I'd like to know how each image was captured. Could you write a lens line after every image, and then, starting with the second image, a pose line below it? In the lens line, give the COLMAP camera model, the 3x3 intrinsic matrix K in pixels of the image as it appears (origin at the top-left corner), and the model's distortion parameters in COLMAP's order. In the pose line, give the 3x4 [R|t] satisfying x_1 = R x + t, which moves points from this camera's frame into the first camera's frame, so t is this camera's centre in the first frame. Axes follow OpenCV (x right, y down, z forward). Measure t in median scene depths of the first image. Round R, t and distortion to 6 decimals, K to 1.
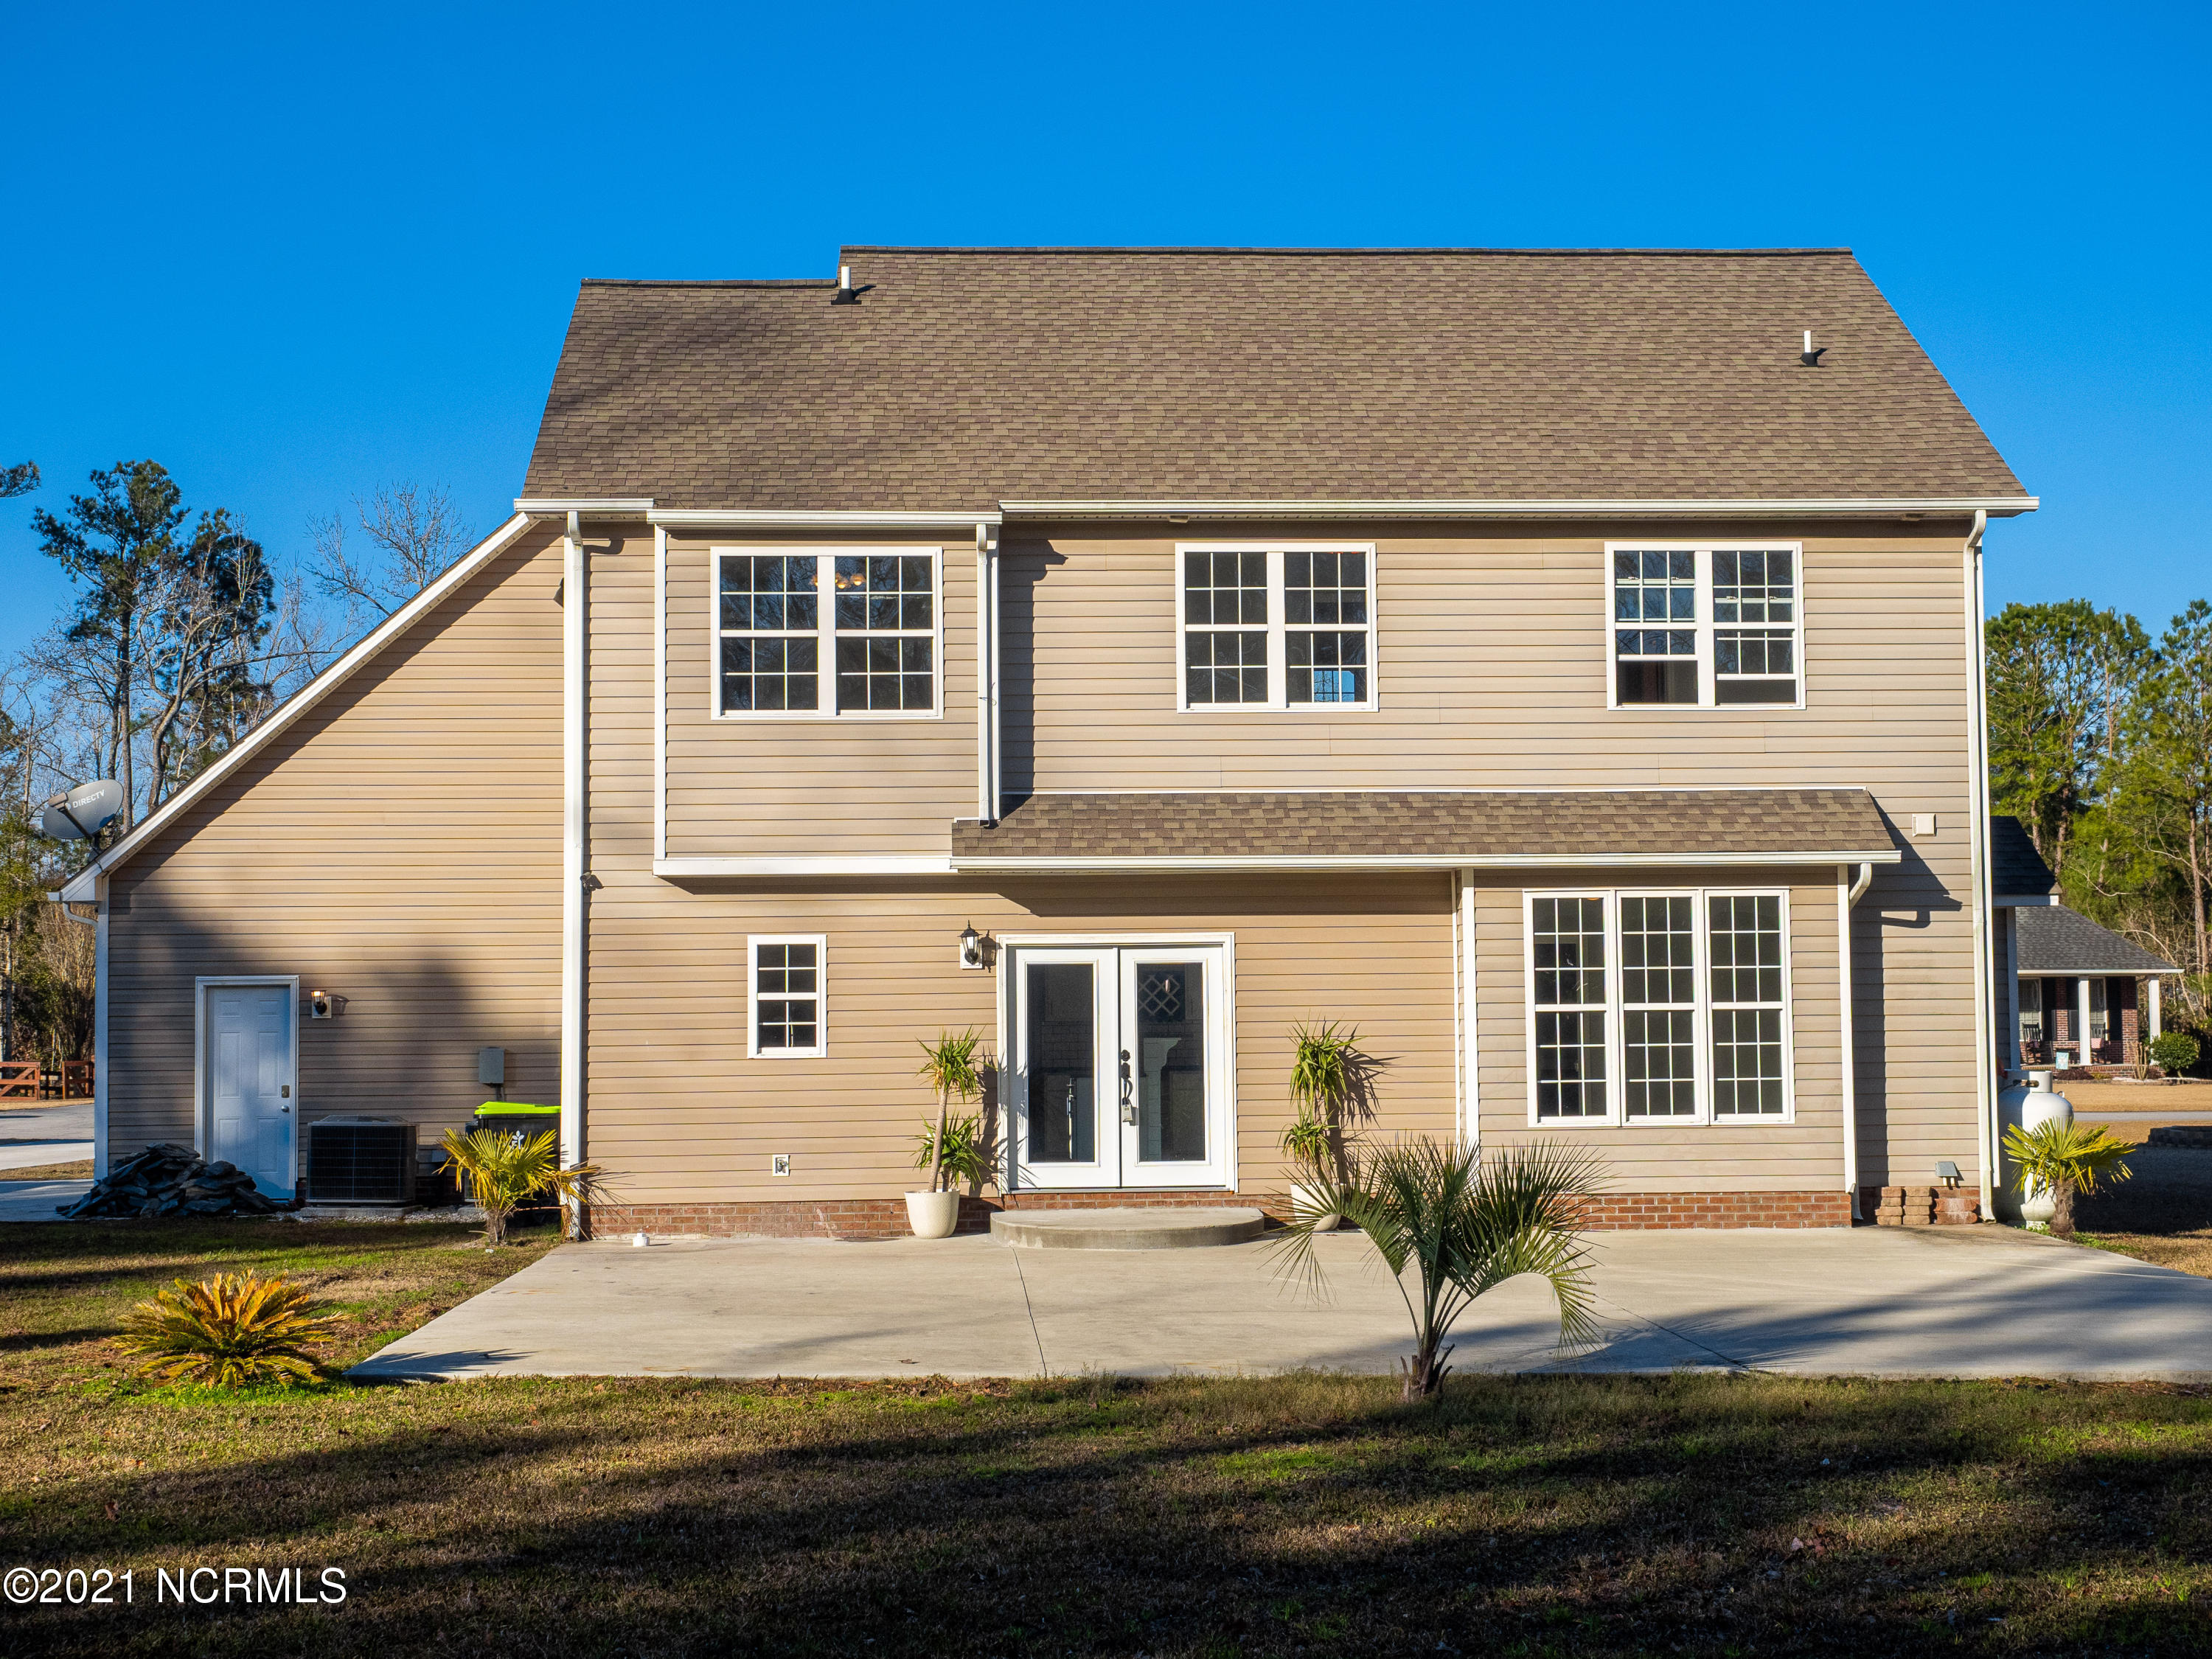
lens RADIAL K [[3272.3, 0, 1106.0], [0, 3272.3, 829.5], [0, 0, 1]] dist [-0.006351, 0.015377]
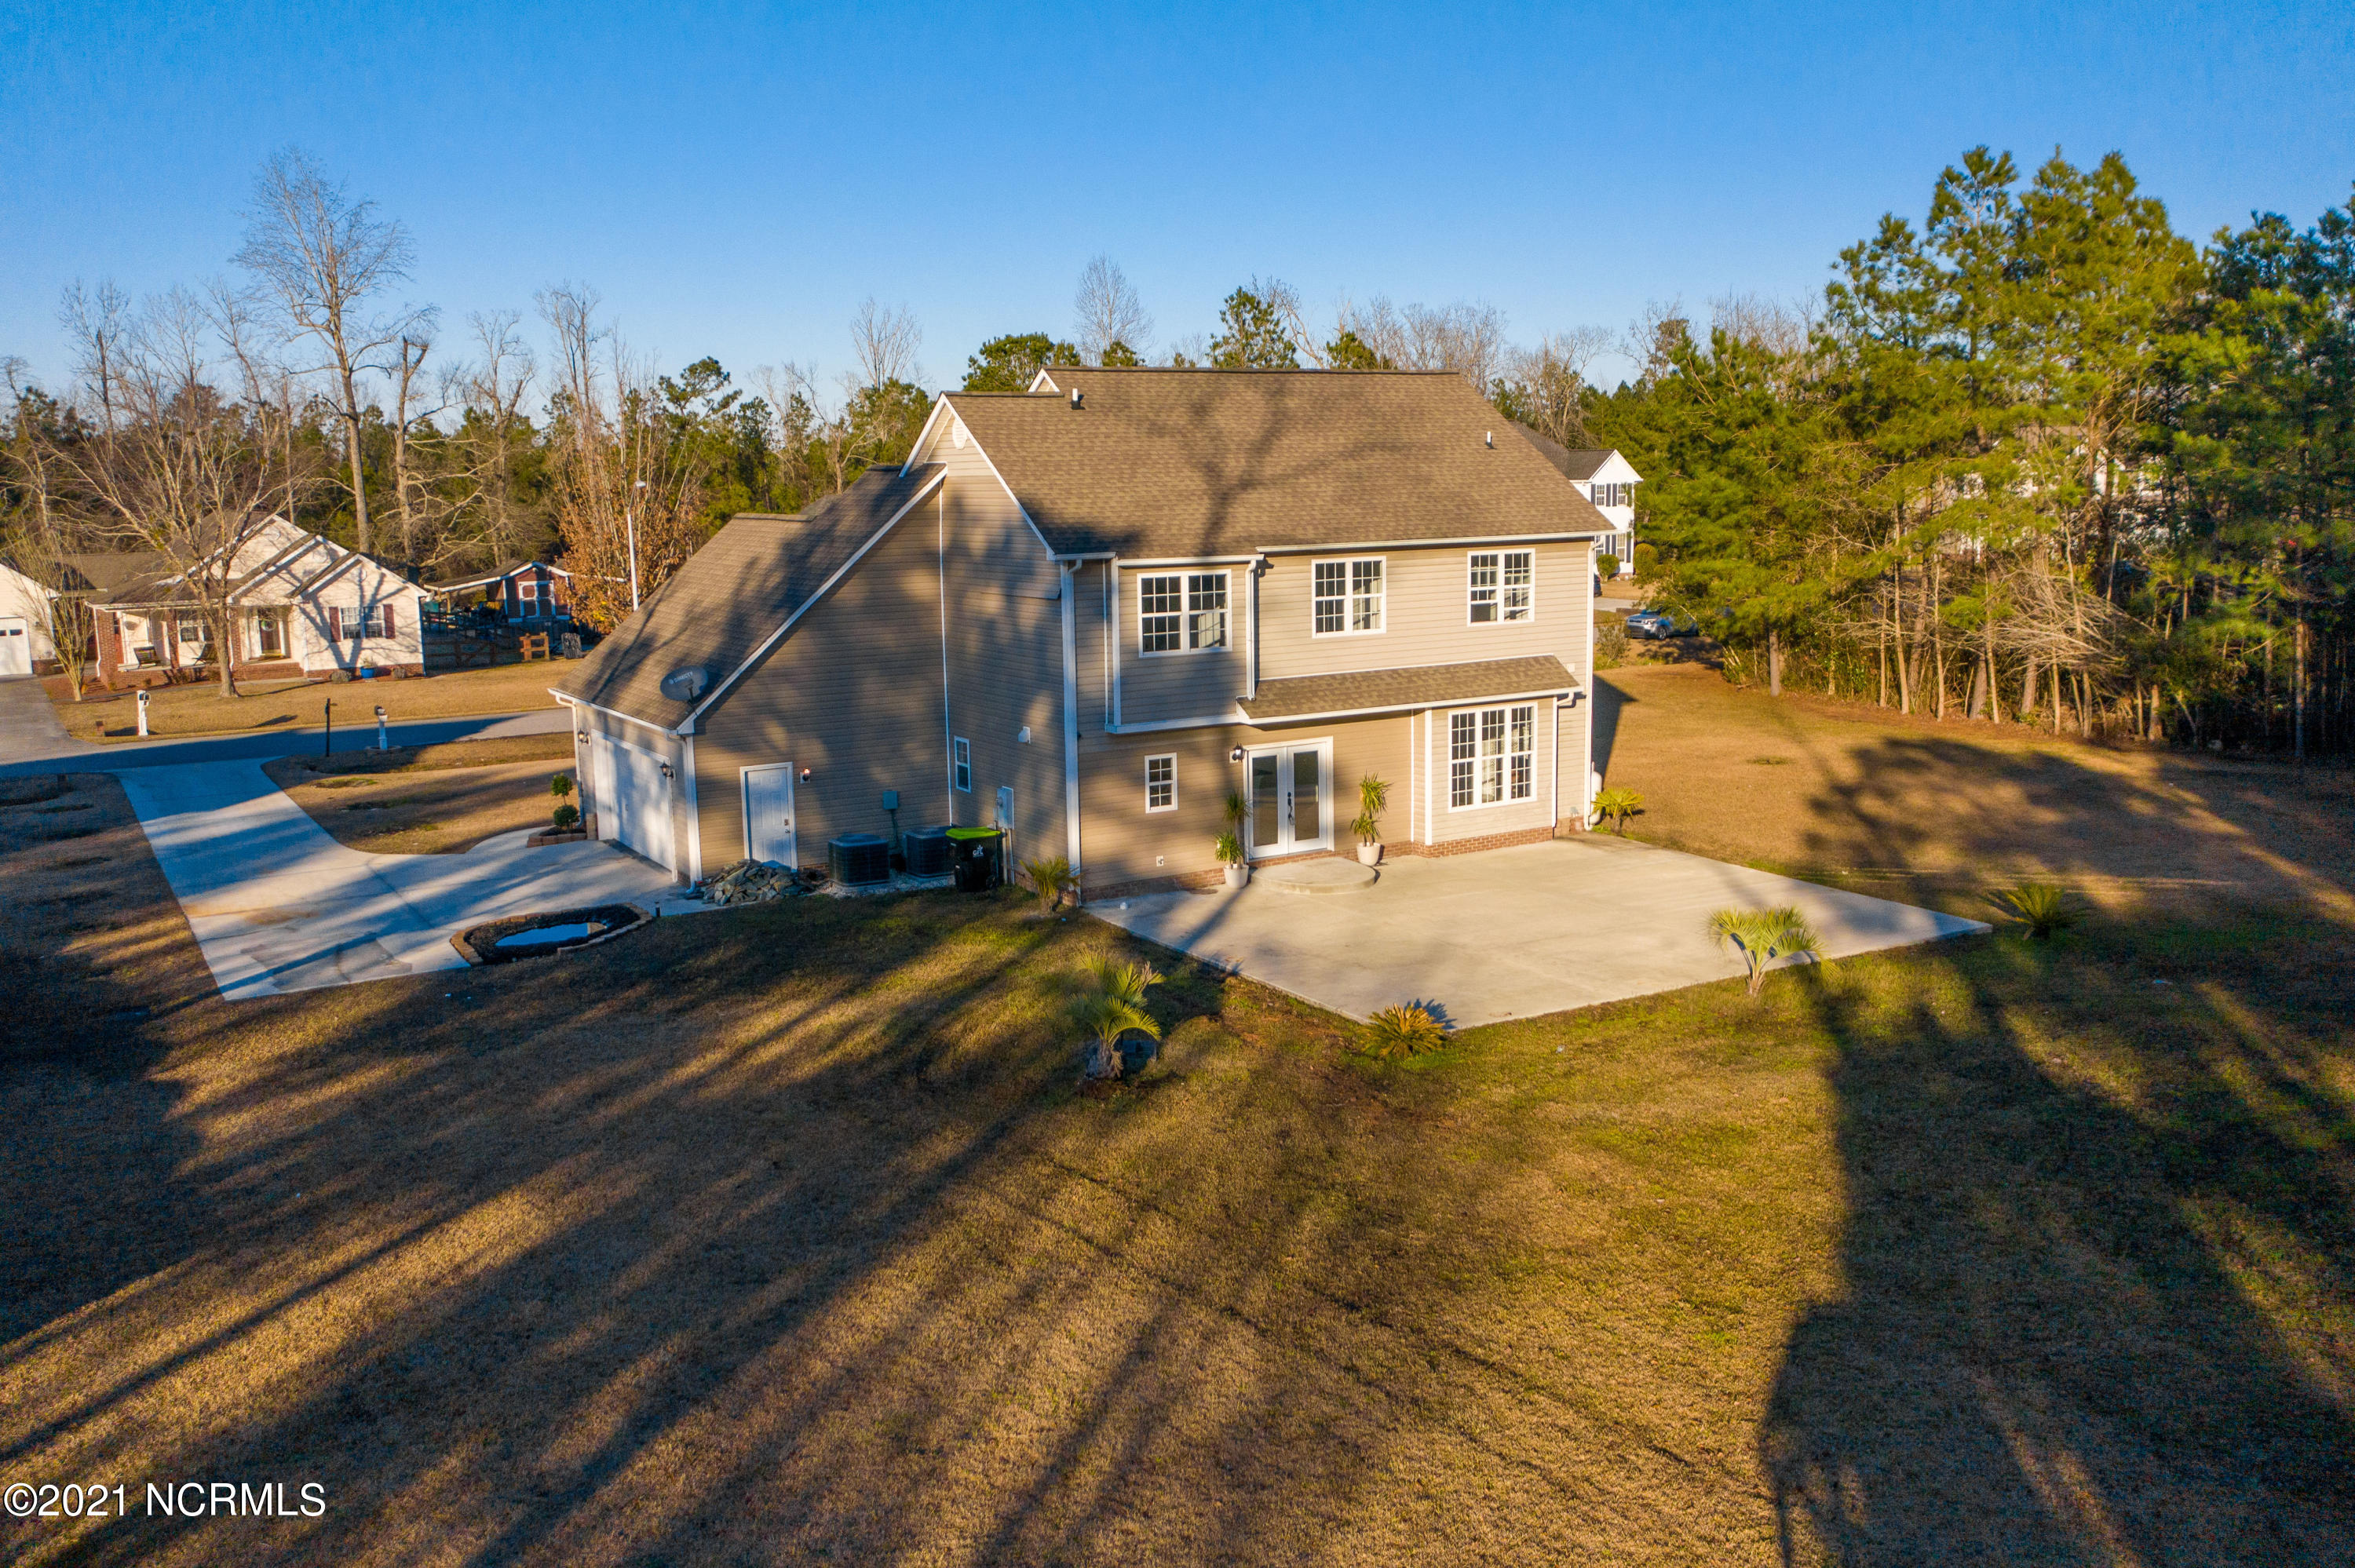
lens RADIAL K [[1946.3, 0, 1160.4], [0, 1946.3, 771.1], [0, 0, 1]] dist [-0.013125, 0.043435]
pose [[0.882452, -0.079879, 0.463570, -0.677325], [-0.015348, 0.980063, 0.198093, -0.204958], [-0.470151, -0.181922, 0.863633, -0.086732]]
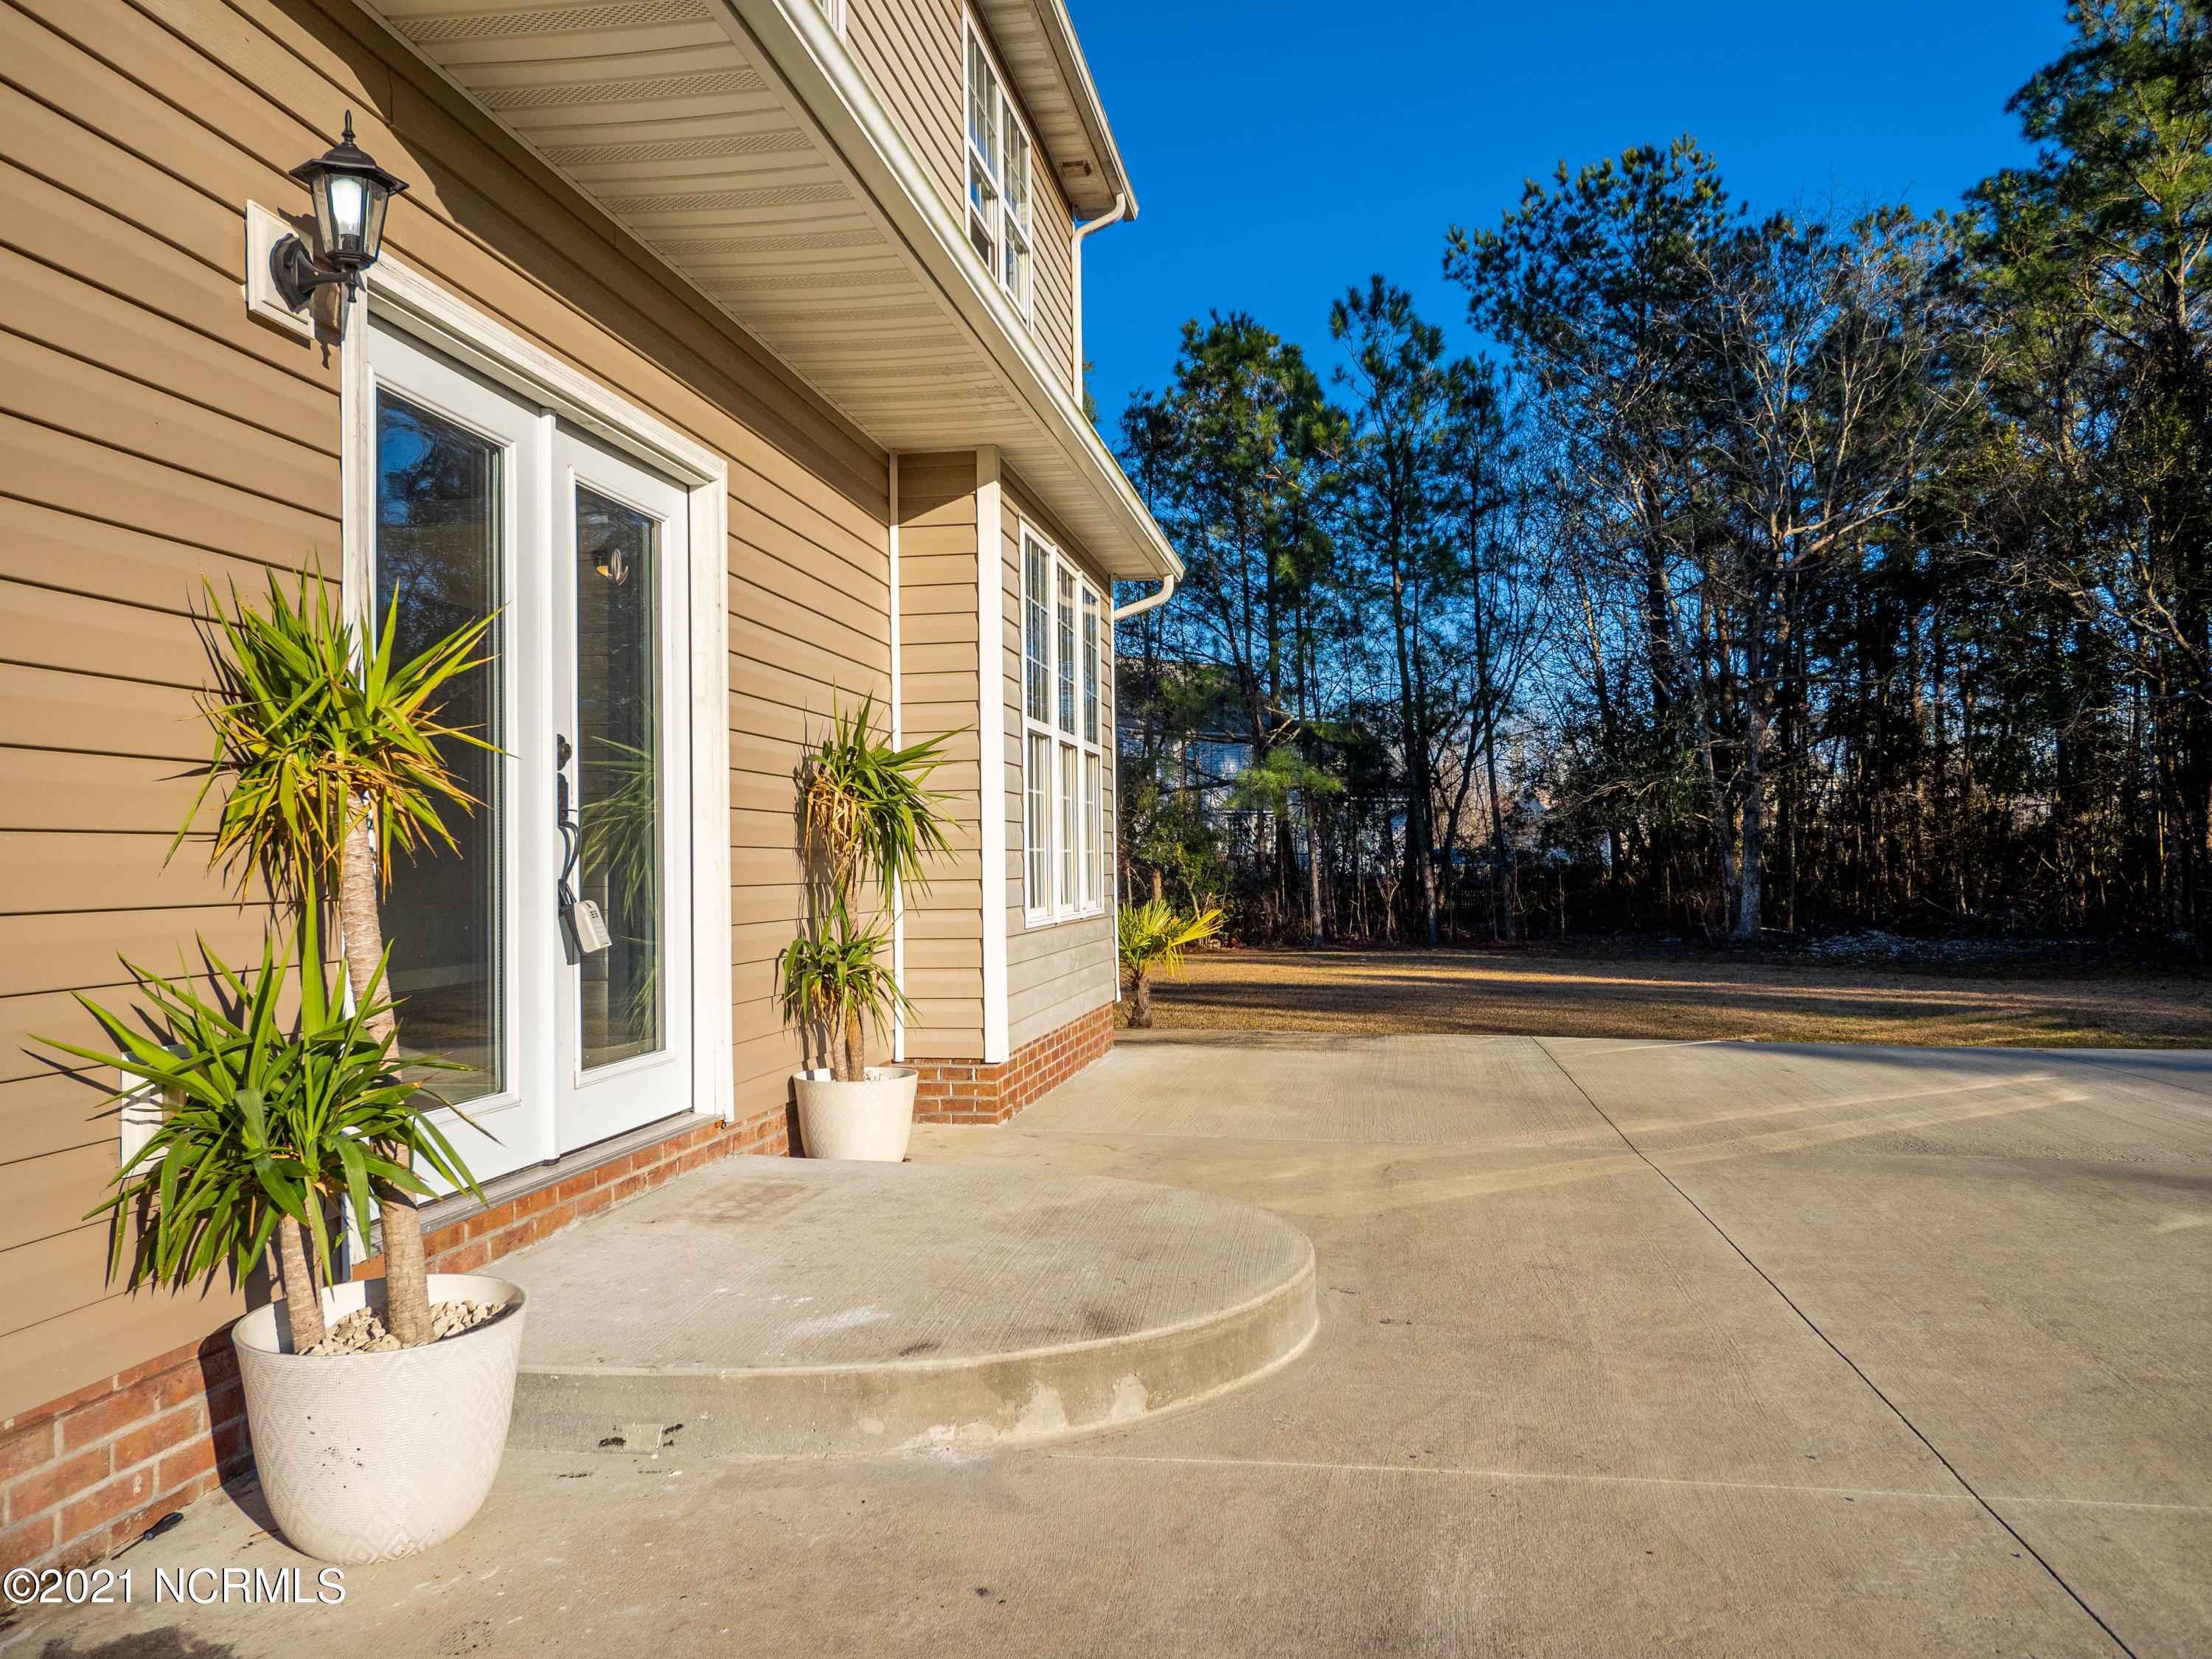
lens RADIAL K [[1637.1, 0, 1106.0], [0, 1637.1, 829.5], [0, 0, 1]] dist [0.001765, 0.000744]
pose [[0.217556, 0.026374, 0.975691, -0.140378], [-0.045971, 0.998802, -0.016748, 0.077356], [-0.974965, -0.041209, 0.218508, 0.912614]]
